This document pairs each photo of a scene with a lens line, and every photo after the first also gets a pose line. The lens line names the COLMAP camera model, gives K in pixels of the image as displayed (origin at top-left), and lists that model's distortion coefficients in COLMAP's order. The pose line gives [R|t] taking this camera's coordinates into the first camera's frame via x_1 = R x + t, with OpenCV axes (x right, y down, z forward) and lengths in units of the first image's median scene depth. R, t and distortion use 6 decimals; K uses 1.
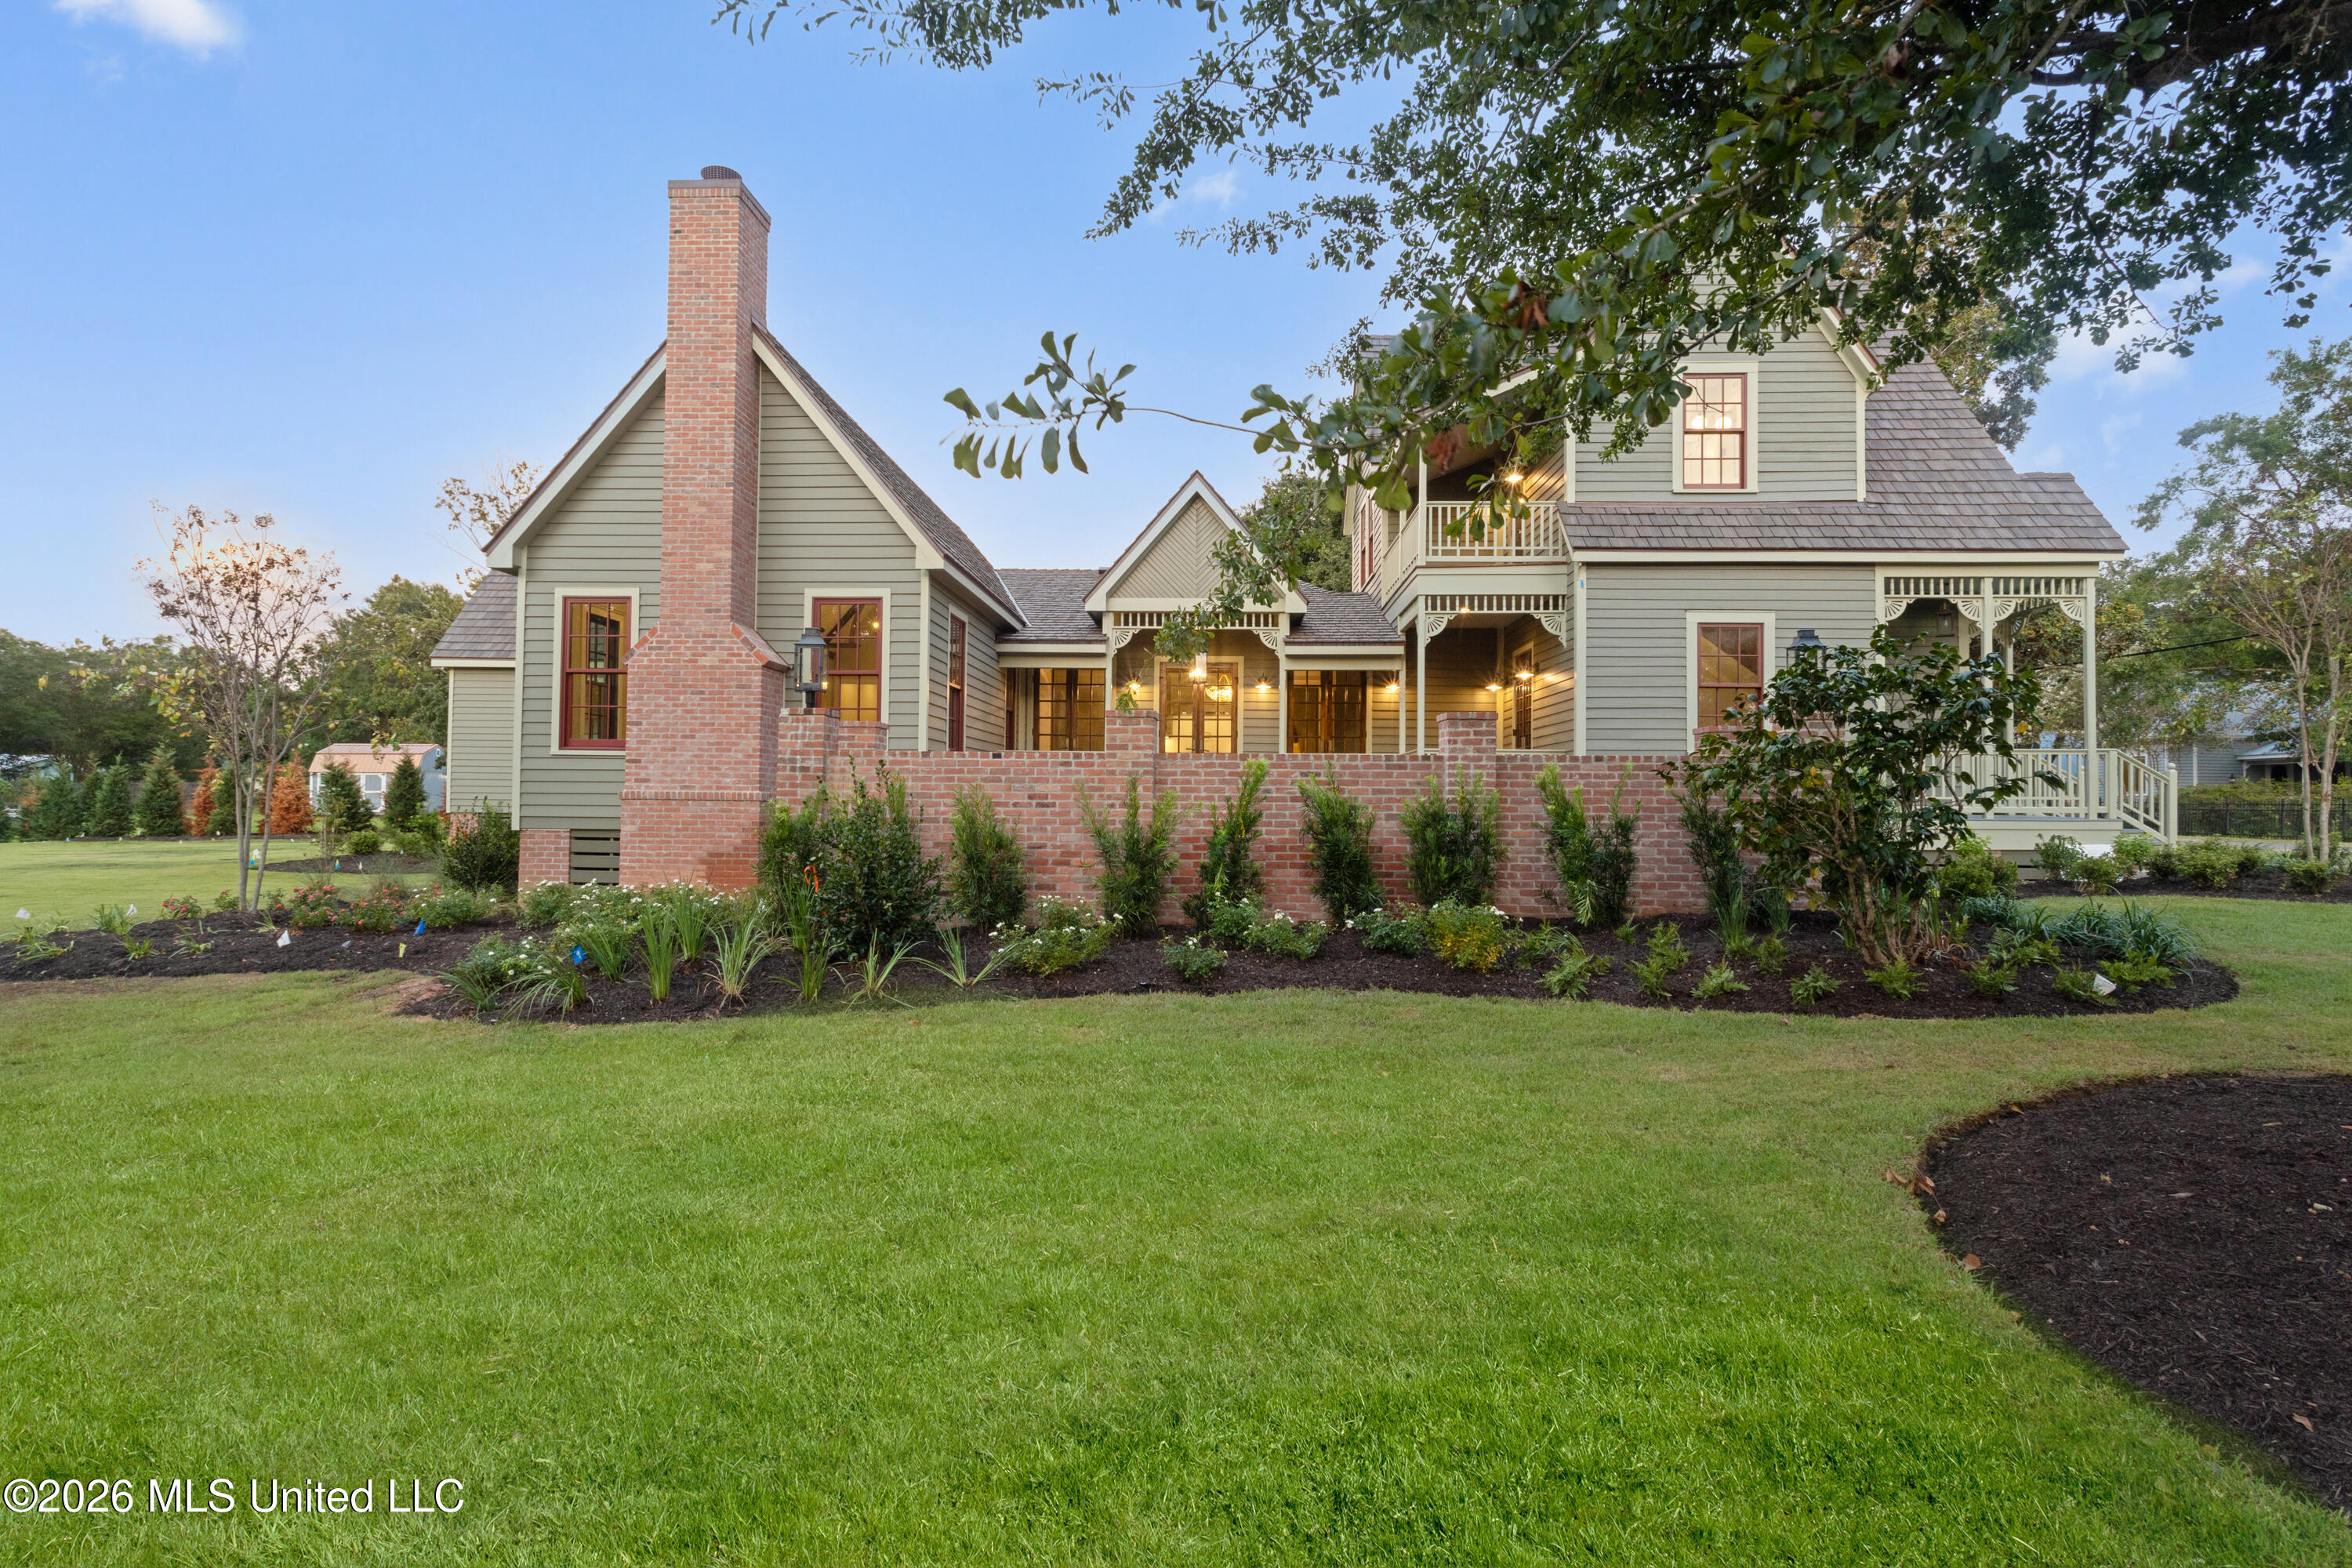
lens RADIAL K [[1103.0, 0, 1178.6], [0, 1103.0, 792.9], [0, 0, 1]] dist [-0.000959, 0.000941]
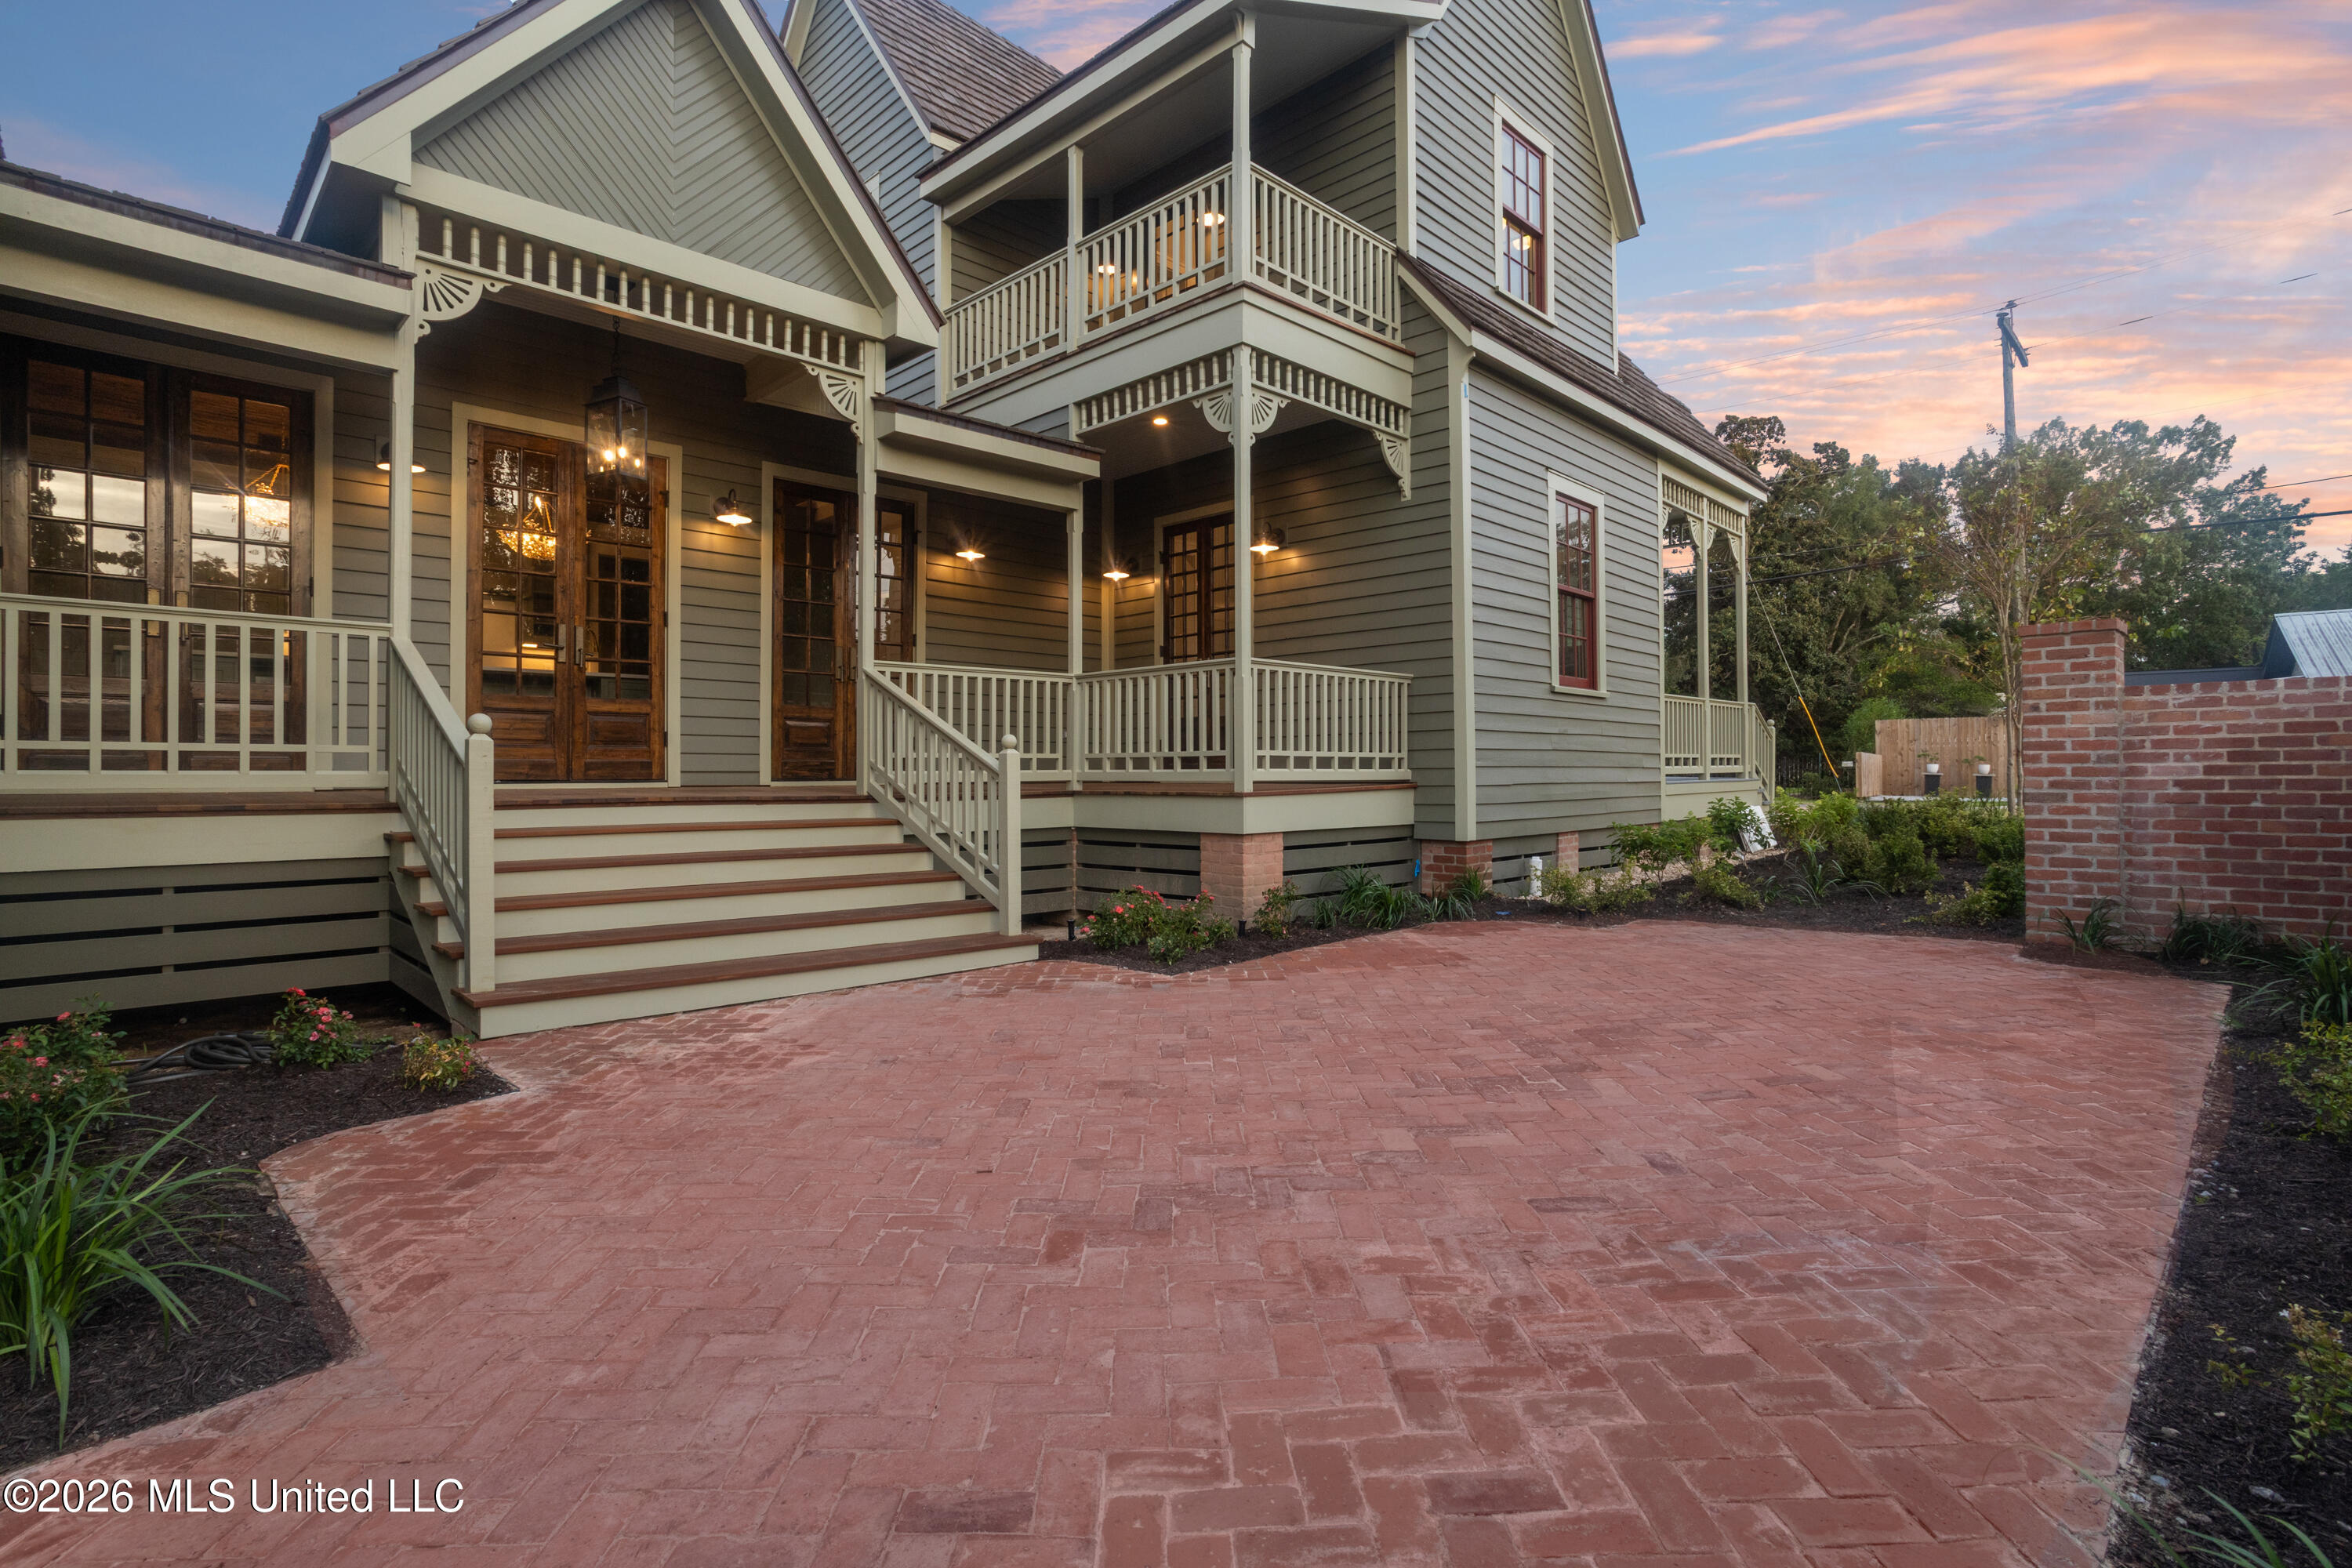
lens RADIAL K [[1103.0, 0, 1164.8], [0, 1103.0, 784.3], [0, 0, 1]] dist [-0.000959, 0.000941]
pose [[0.686241, -0.019587, 0.727110, -0.171048], [0.005908, 0.999754, 0.021355, 0.006216], [-0.727350, -0.010359, 0.686189, 0.703566]]
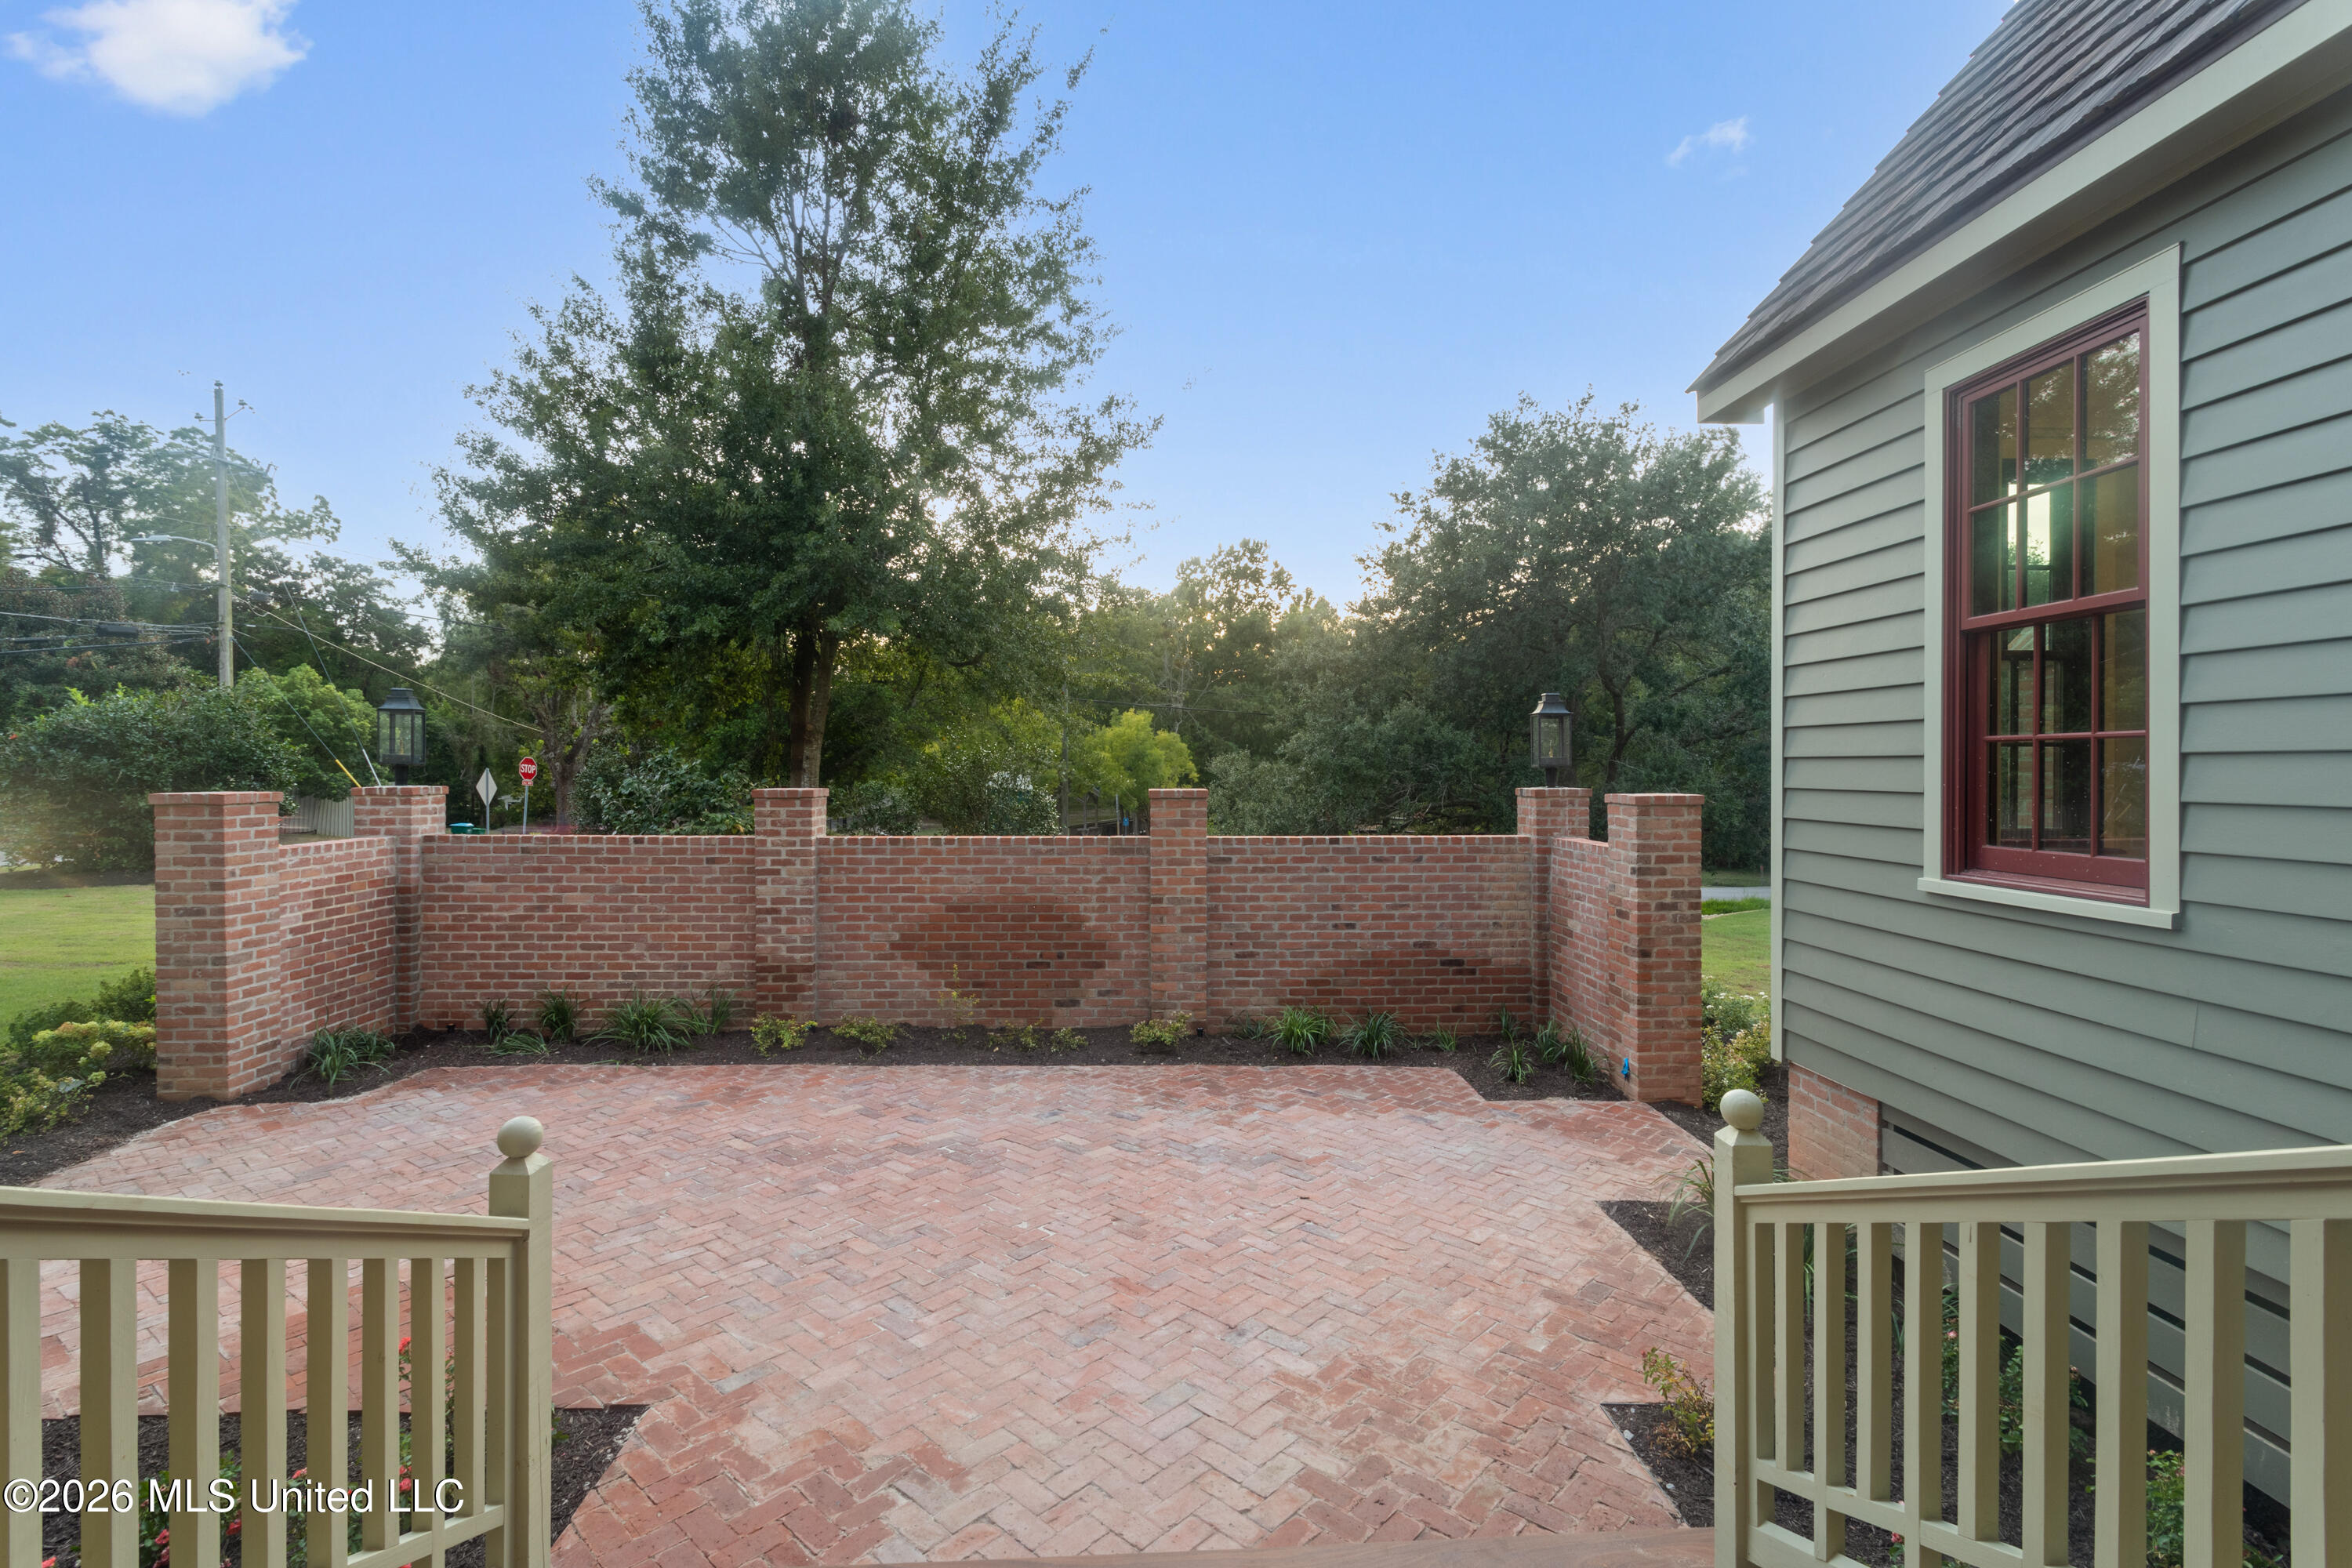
lens RADIAL K [[1103.0, 0, 1179.5], [0, 1103.0, 777.2], [0, 0, 1]] dist [-0.000959, 0.000941]
pose [[-0.996728, -0.009815, -0.080232, 0.019867], [-0.010178, 0.999940, 0.004126, -0.055240], [0.080186, 0.004929, -0.996768, 1.208820]]
